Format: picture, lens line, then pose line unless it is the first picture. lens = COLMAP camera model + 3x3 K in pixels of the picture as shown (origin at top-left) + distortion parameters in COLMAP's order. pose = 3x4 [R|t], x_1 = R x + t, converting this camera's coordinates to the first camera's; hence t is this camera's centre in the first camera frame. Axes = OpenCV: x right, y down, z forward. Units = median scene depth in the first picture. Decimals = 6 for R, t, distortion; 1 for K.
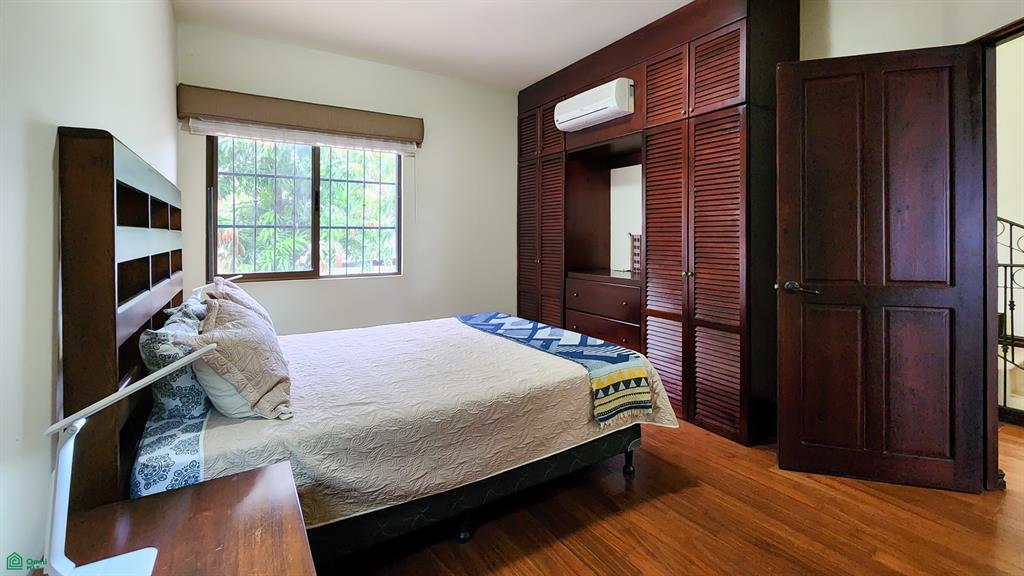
lens RADIAL K [[414.7, 0, 508.0], [0, 414.7, 286.0], [0, 0, 1]] dist [0.028873, -0.018971]
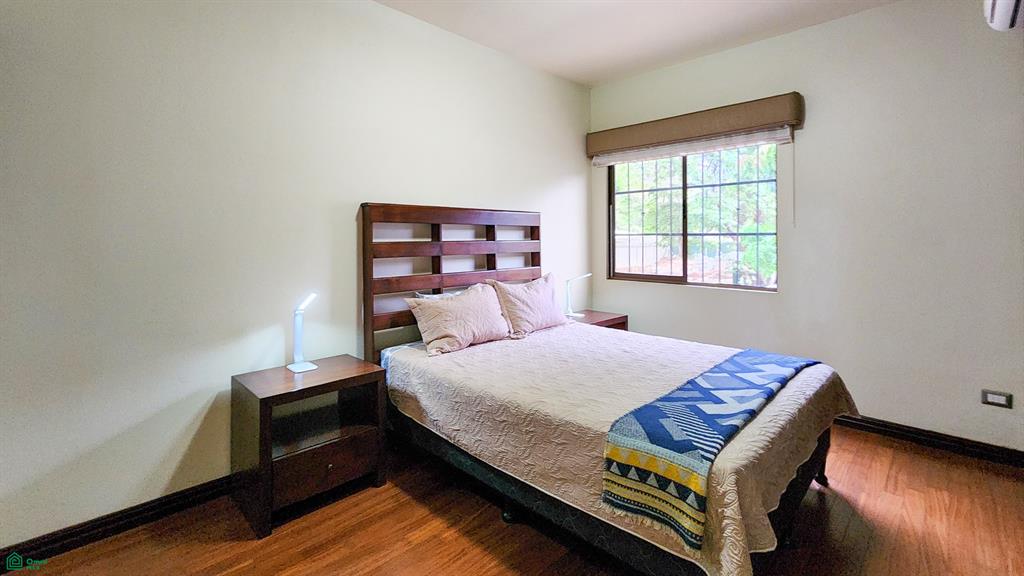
lens RADIAL K [[414.7, 0, 508.0], [0, 414.7, 286.0], [0, 0, 1]] dist [0.028873, -0.018971]
pose [[0.293970, 0.112050, -0.949224, 0.451481], [-0.124025, 0.989180, 0.078357, -0.046223], [0.947734, 0.094693, 0.304687, 0.319085]]
